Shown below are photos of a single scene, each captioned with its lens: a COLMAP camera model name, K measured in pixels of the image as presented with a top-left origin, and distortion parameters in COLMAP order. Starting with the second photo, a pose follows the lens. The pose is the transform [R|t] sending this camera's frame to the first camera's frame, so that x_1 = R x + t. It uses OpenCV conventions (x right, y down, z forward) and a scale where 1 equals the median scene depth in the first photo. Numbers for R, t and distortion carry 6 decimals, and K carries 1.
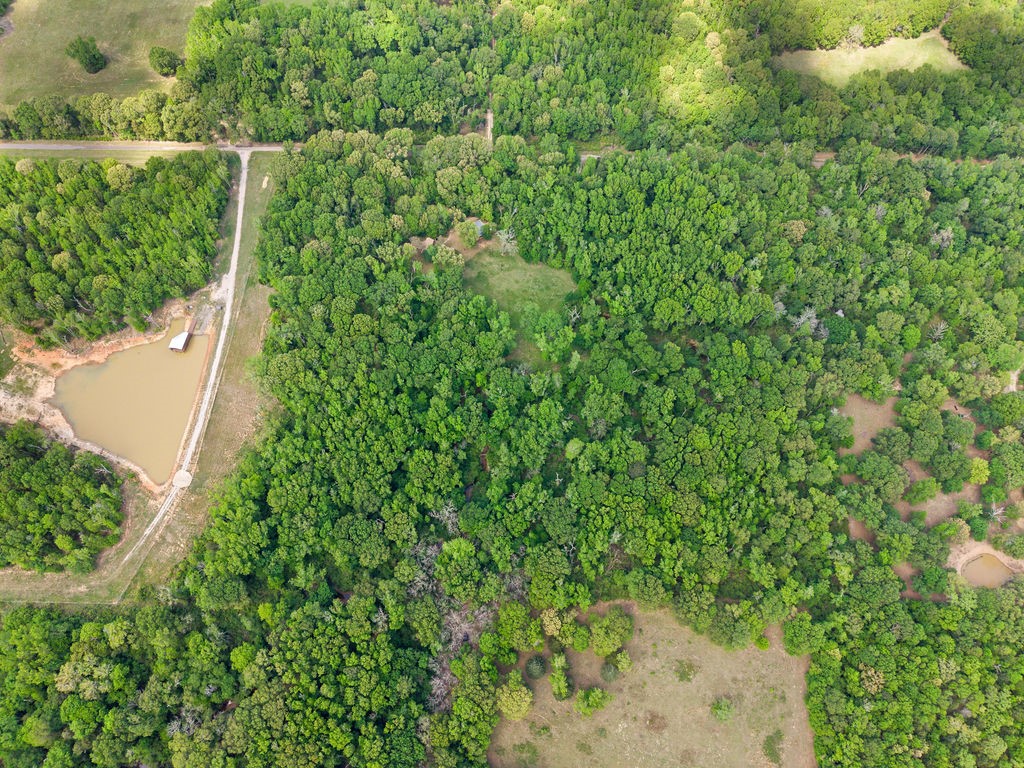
lens RADIAL K [[693.2, 0, 514.2], [0, 693.2, 387.7], [0, 0, 1]] dist [0.010368, -0.020396]
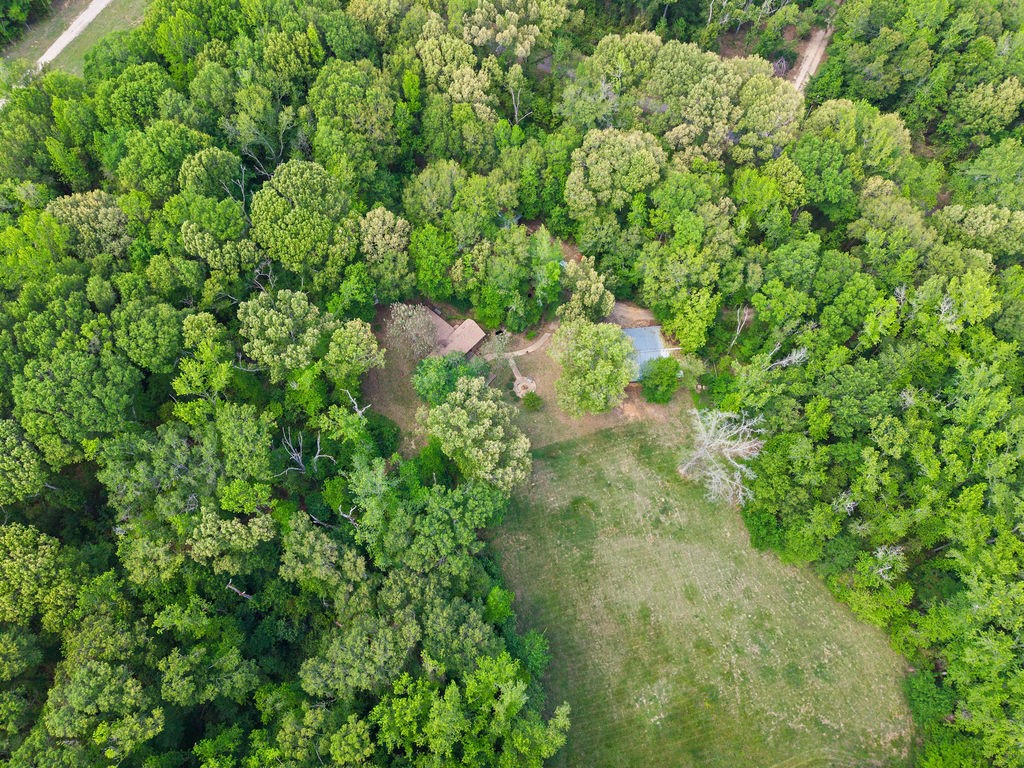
lens RADIAL K [[693.2, 0, 505.6], [0, 693.2, 378.8], [0, 0, 1]] dist [0.010368, -0.020396]
pose [[0.892511, 0.404358, -0.199797, -0.045053], [-0.410050, 0.911957, 0.013928, -0.224402], [0.187838, 0.069496, 0.979738, 0.784439]]
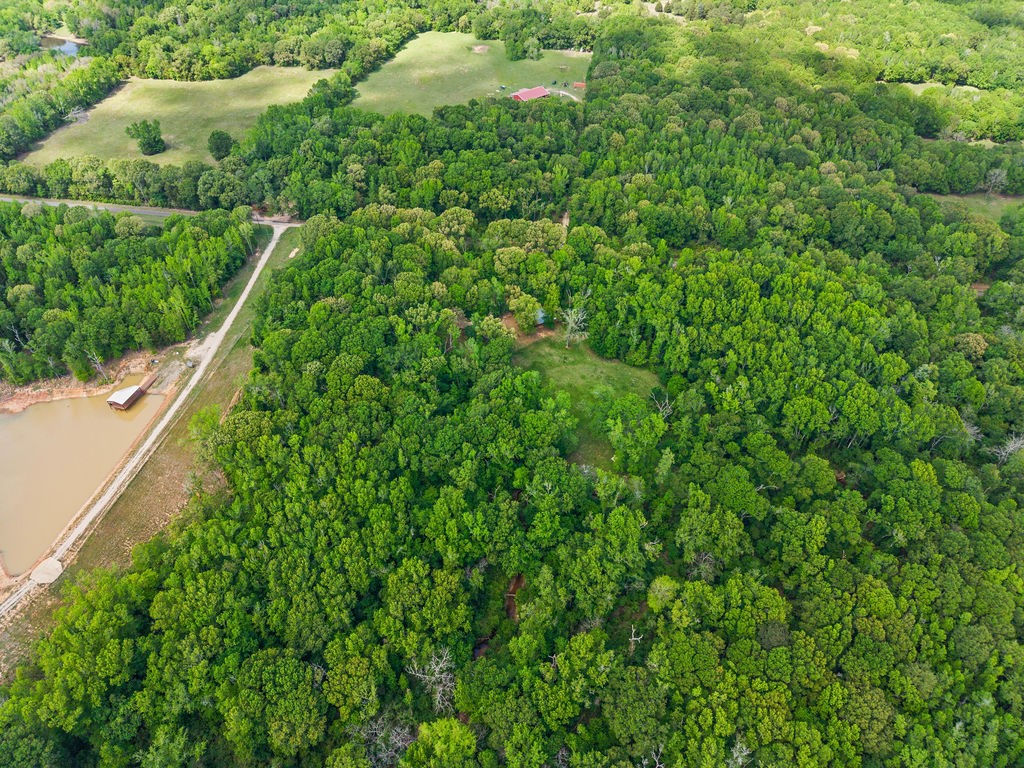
lens RADIAL K [[693.2, 0, 511.2], [0, 693.2, 380.2], [0, 0, 1]] dist [0.010368, -0.020396]
pose [[0.991311, 0.090330, -0.095621, -0.002472], [-0.119931, 0.919260, -0.374937, 0.149984], [0.054033, 0.383147, 0.922106, 0.338584]]
